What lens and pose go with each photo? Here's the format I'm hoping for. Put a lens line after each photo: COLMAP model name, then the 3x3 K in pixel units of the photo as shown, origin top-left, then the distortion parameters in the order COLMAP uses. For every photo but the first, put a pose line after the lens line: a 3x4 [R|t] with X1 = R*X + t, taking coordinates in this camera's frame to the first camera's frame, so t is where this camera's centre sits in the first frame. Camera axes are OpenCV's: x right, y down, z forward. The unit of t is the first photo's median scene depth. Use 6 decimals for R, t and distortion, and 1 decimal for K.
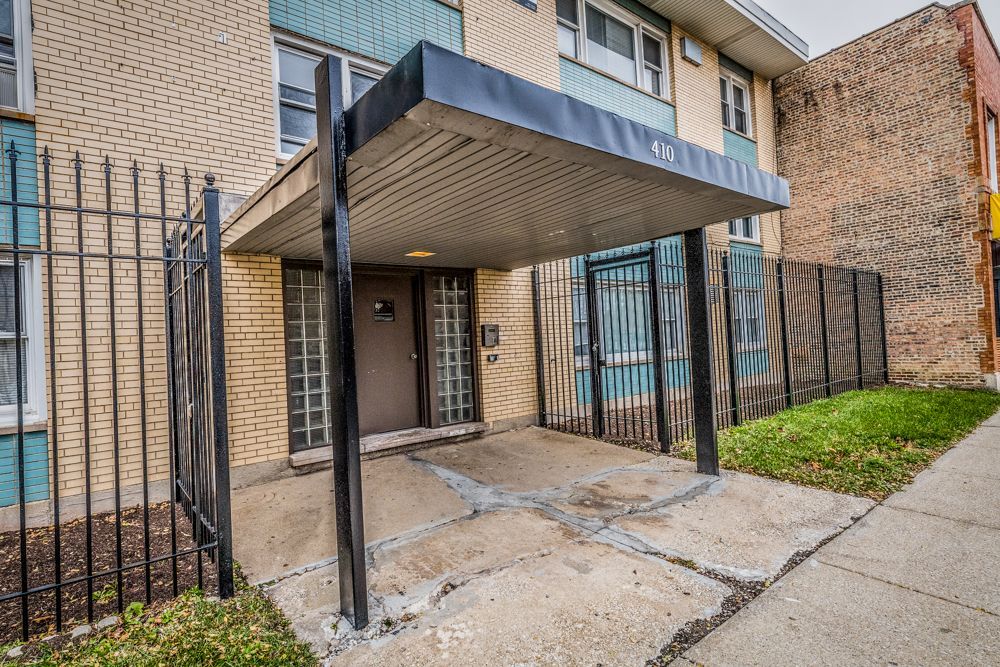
lens RADIAL K [[507.9, 0, 496.5], [0, 507.9, 331.3], [0, 0, 1]] dist [0.001876, 0.000110]
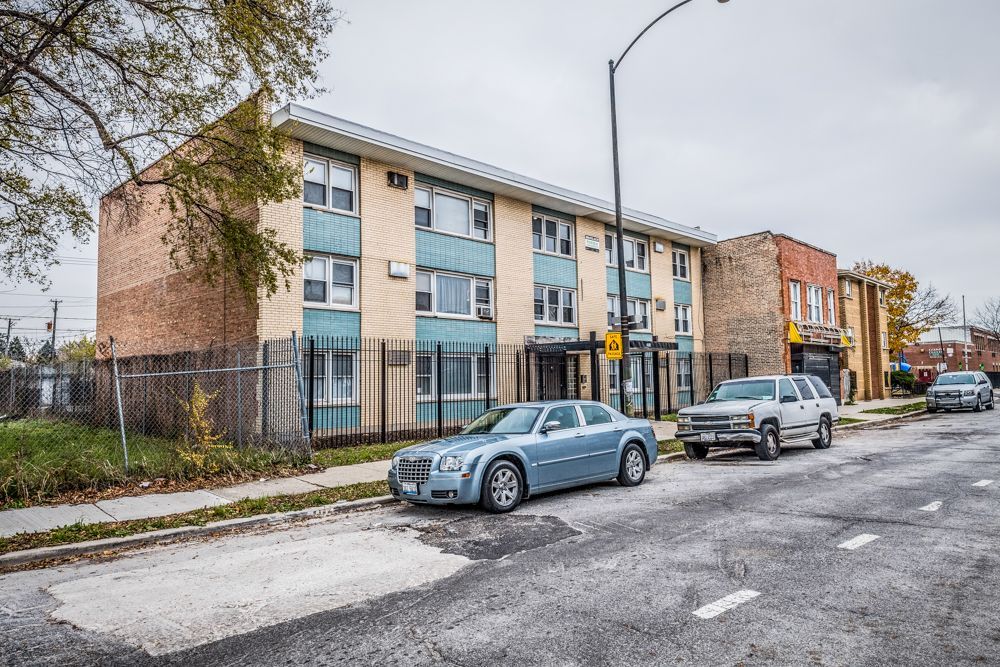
lens RADIAL K [[658.2, 0, 498.7], [0, 658.2, 331.5], [0, 0, 1]] dist [0.017054, -0.016068]
pose [[0.991916, 0.043230, 0.119305, -0.600729], [-0.035810, 0.997329, -0.063653, -0.003362], [-0.121739, 0.058866, 0.990815, -1.648701]]
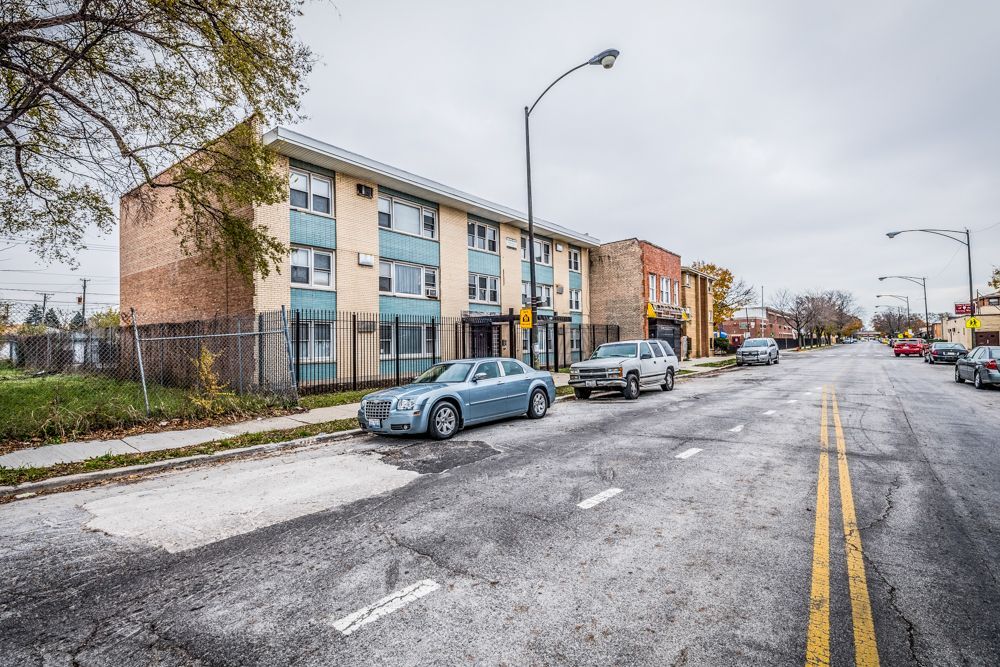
lens RADIAL K [[483.5, 0, 499.2], [0, 483.5, 332.1], [0, 0, 1]] dist [0.009481, -0.011546]
pose [[0.970826, 0.041335, 0.236196, -0.599071], [-0.038031, 0.999105, -0.018527, -0.002018], [-0.236750, 0.009004, 0.971529, -1.647832]]
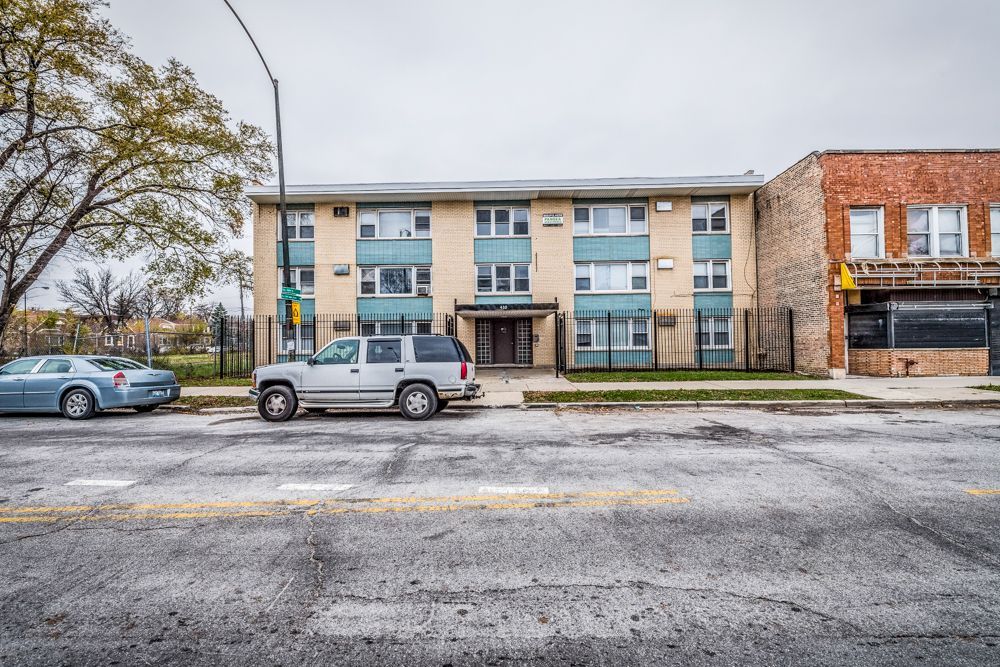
lens RADIAL K [[395.2, 0, 498.0], [0, 395.2, 333.9], [0, 0, 1]] dist [0.000349, -0.000423]
pose [[0.772517, 0.026708, -0.634432, 0.930858], [-0.014153, 0.999591, 0.024847, -0.051152], [0.634836, -0.010216, 0.772579, -0.733608]]
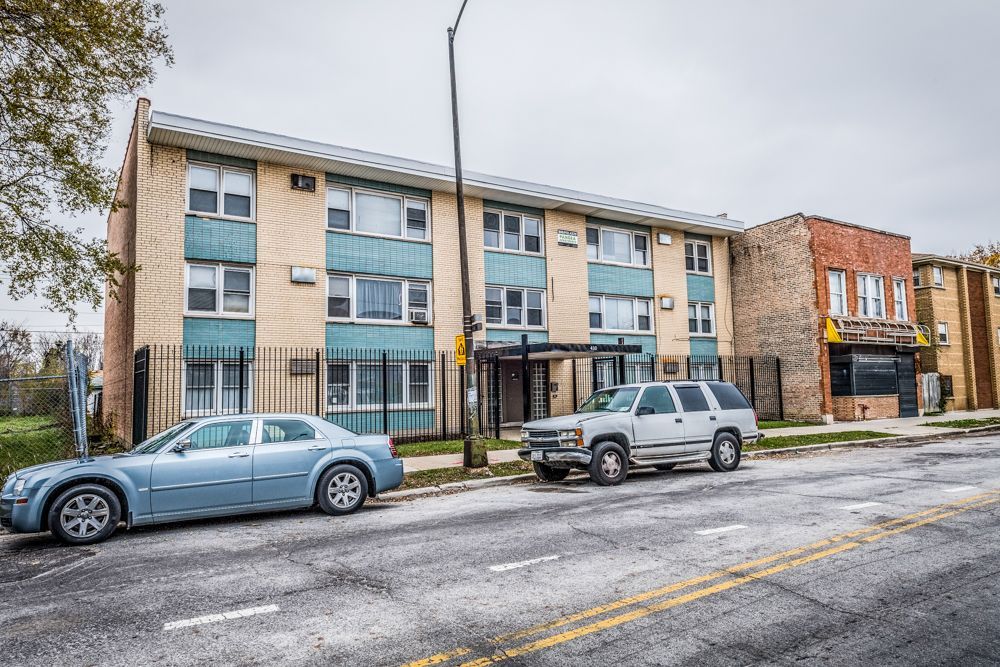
lens RADIAL K [[658.2, 0, 498.7], [0, 658.2, 331.5], [0, 0, 1]] dist [0.017054, -0.016068]
pose [[0.995033, 0.020317, -0.097455, 0.016637], [-0.027034, 0.997311, -0.068110, -0.023671], [0.095809, 0.070406, 0.992907, -1.505010]]
